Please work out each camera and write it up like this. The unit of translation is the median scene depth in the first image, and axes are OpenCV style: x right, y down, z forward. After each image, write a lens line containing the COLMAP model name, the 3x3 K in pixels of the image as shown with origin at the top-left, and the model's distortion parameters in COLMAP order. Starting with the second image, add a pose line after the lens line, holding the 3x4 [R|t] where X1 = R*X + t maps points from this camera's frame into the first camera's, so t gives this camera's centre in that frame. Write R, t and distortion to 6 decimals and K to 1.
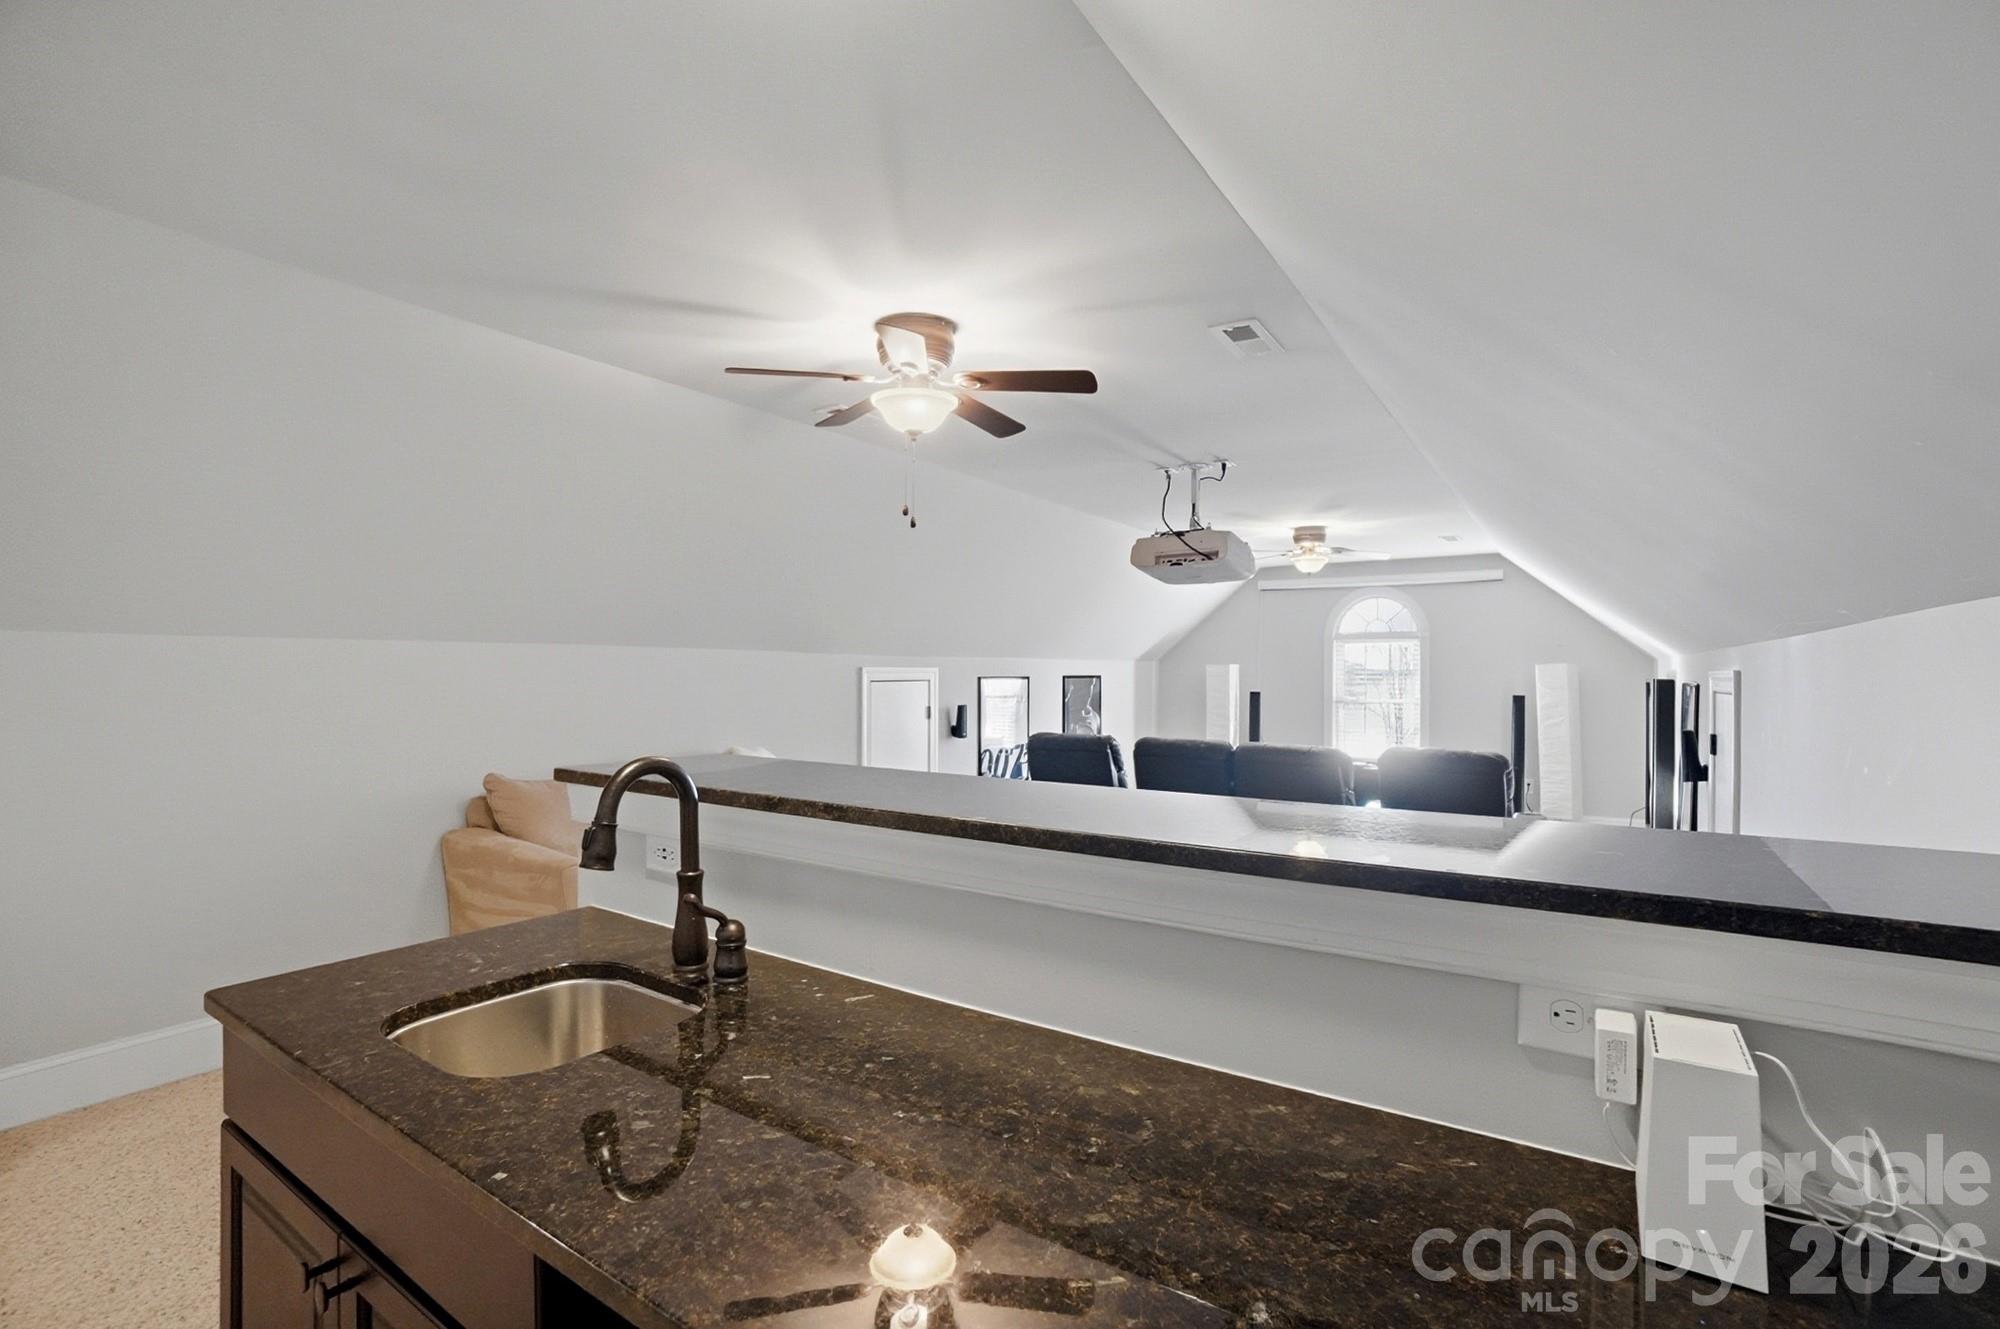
lens RADIAL K [[897.2, 0, 1002.9], [0, 897.2, 660.4], [0, 0, 1]] dist [-0.048015, 0.013332]
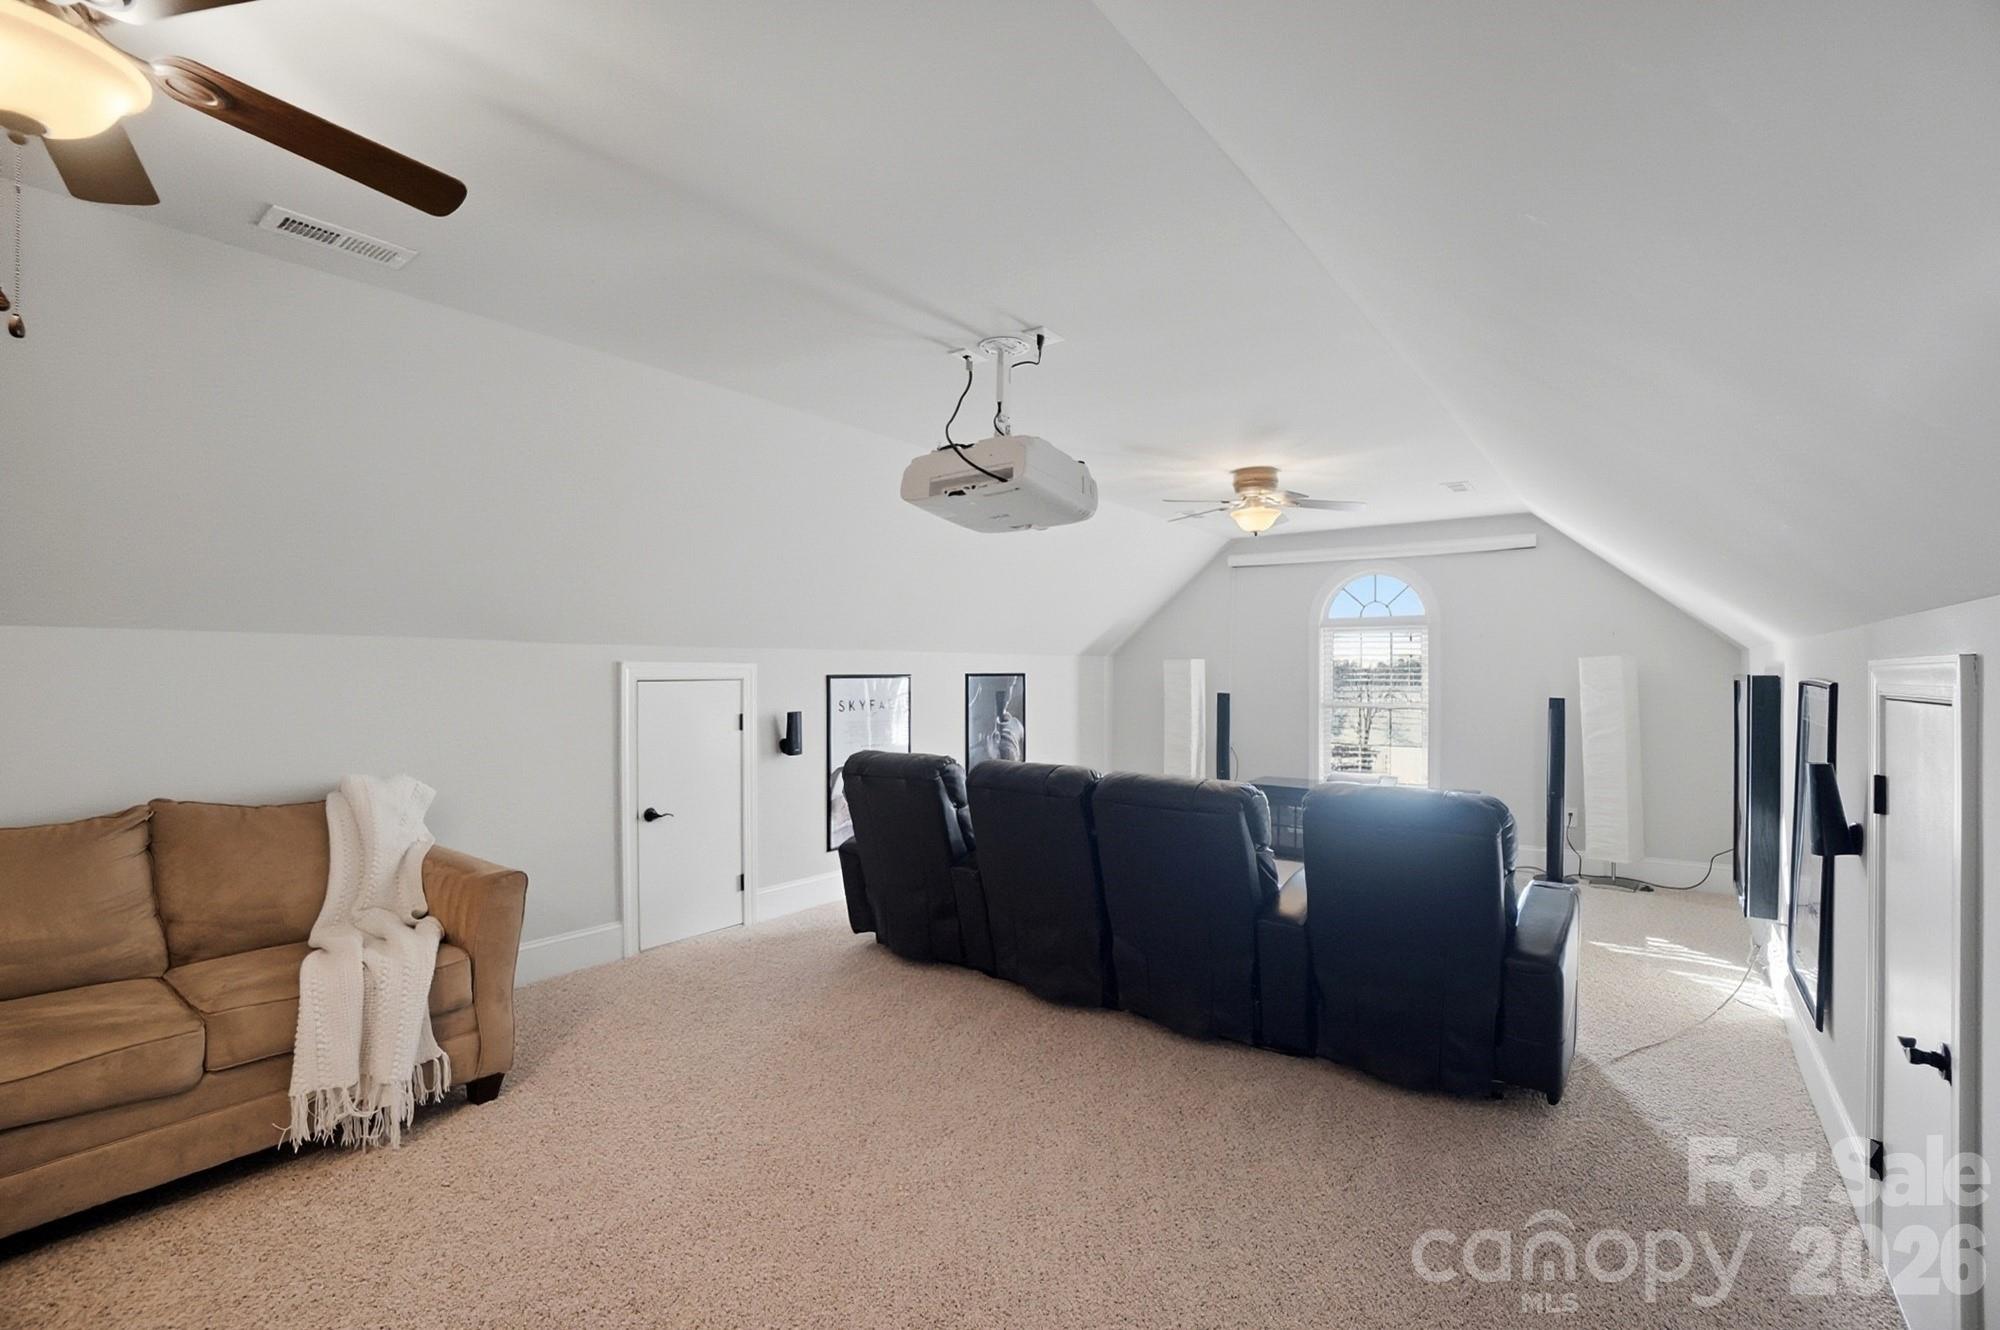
lens RADIAL K [[897.2, 0, 995.4], [0, 897.2, 668.3], [0, 0, 1]] dist [-0.048015, 0.013332]
pose [[0.998121, -0.003650, -0.061172, 0.176182], [0.004224, 0.999948, 0.009257, 0.006448], [0.061135, -0.009498, 0.998084, 0.254151]]
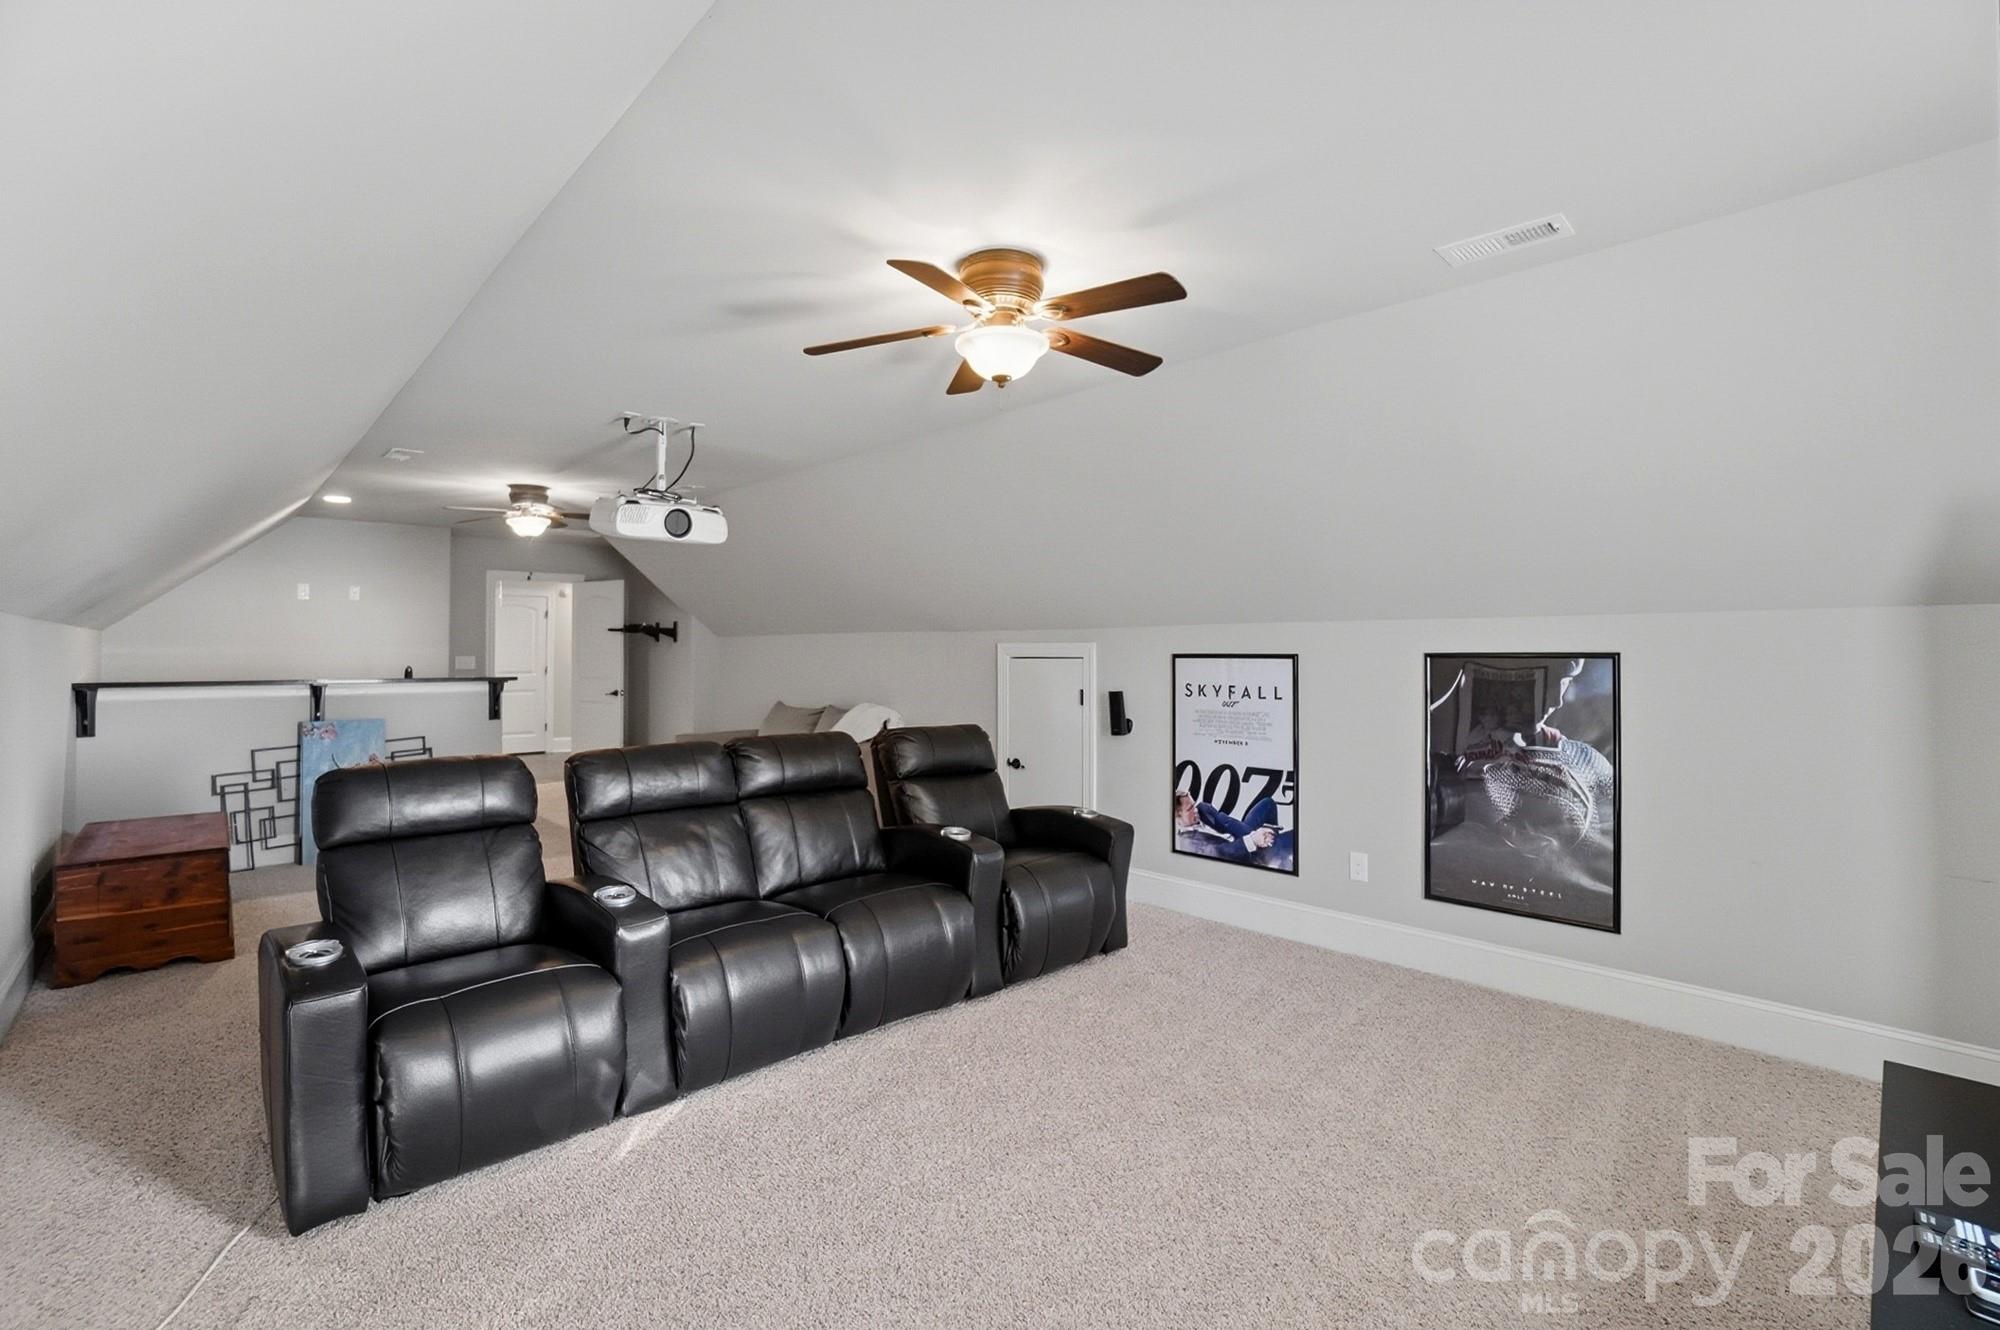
lens RADIAL K [[897.2, 0, 1014.9], [0, 897.2, 655.8], [0, 0, 1]] dist [-0.048015, 0.013332]
pose [[-0.218557, -0.003933, -0.975816, 0.721008], [0.008757, 0.999944, -0.005992, 0.023954], [0.975785, -0.009855, -0.218510, 1.101626]]
